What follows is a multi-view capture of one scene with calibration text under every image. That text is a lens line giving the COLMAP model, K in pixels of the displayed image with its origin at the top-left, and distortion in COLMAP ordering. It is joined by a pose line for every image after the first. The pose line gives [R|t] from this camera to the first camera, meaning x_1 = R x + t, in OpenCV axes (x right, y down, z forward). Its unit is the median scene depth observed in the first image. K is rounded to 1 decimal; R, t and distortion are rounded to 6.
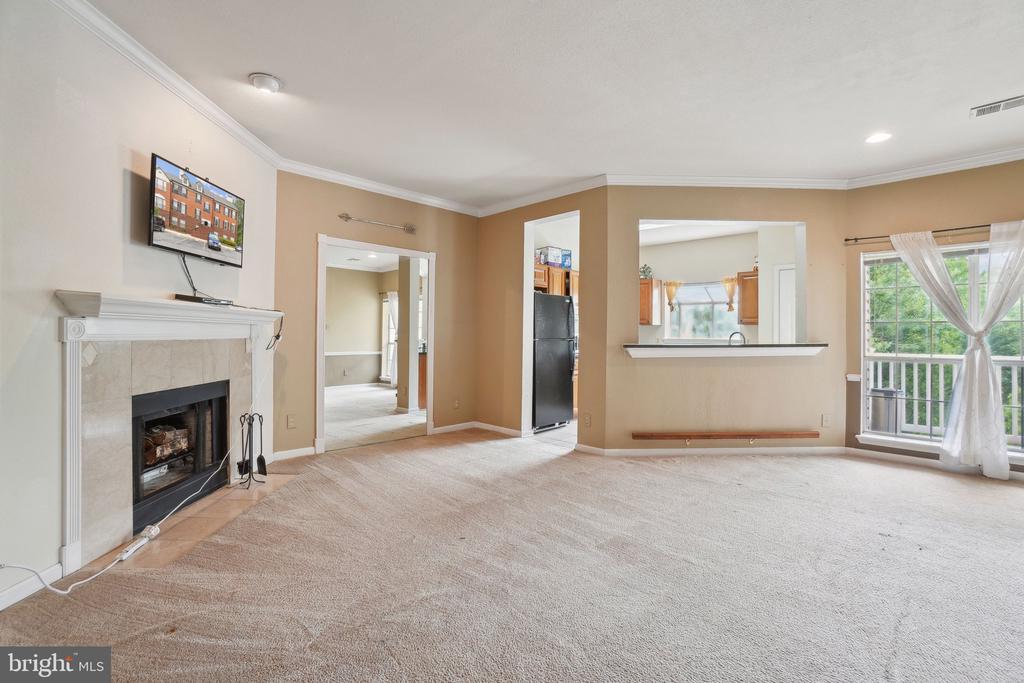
lens RADIAL K [[459.5, 0, 507.6], [0, 459.5, 331.2], [0, 0, 1]] dist [-0.082043, 0.035956]
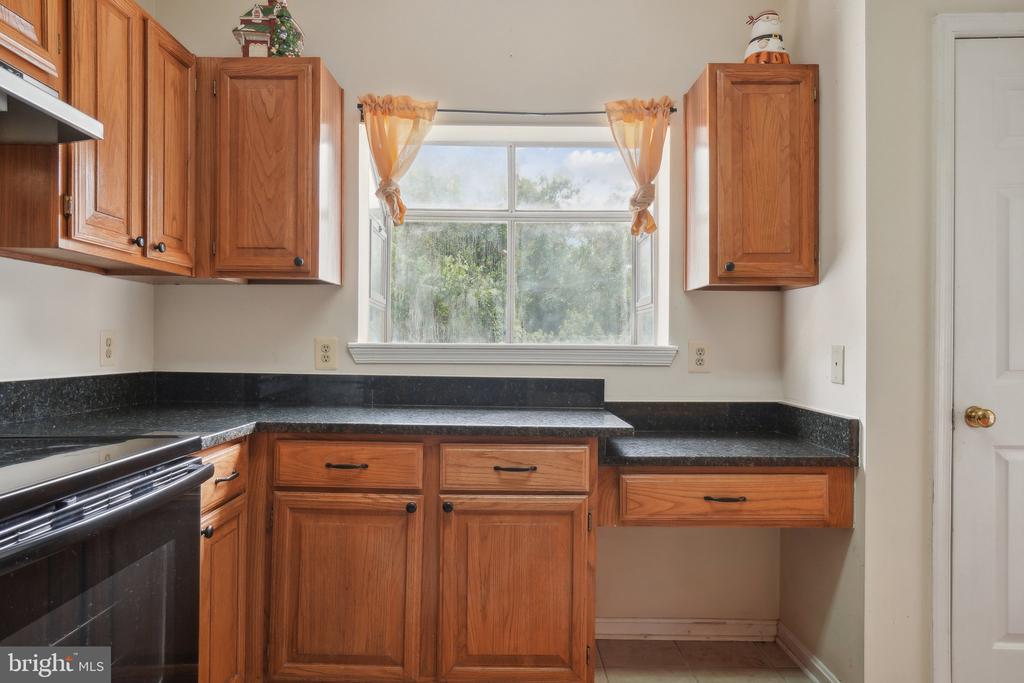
lens RADIAL K [[658.2, 0, 512.0], [0, 658.2, 341.5], [0, 0, 1]] dist [0.002852, 0.001733]
pose [[0.710204, -0.005777, 0.703972, 0.294759], [-0.005948, 0.999881, 0.014205, 0.016909], [-0.703971, -0.014276, 0.710085, 1.259862]]
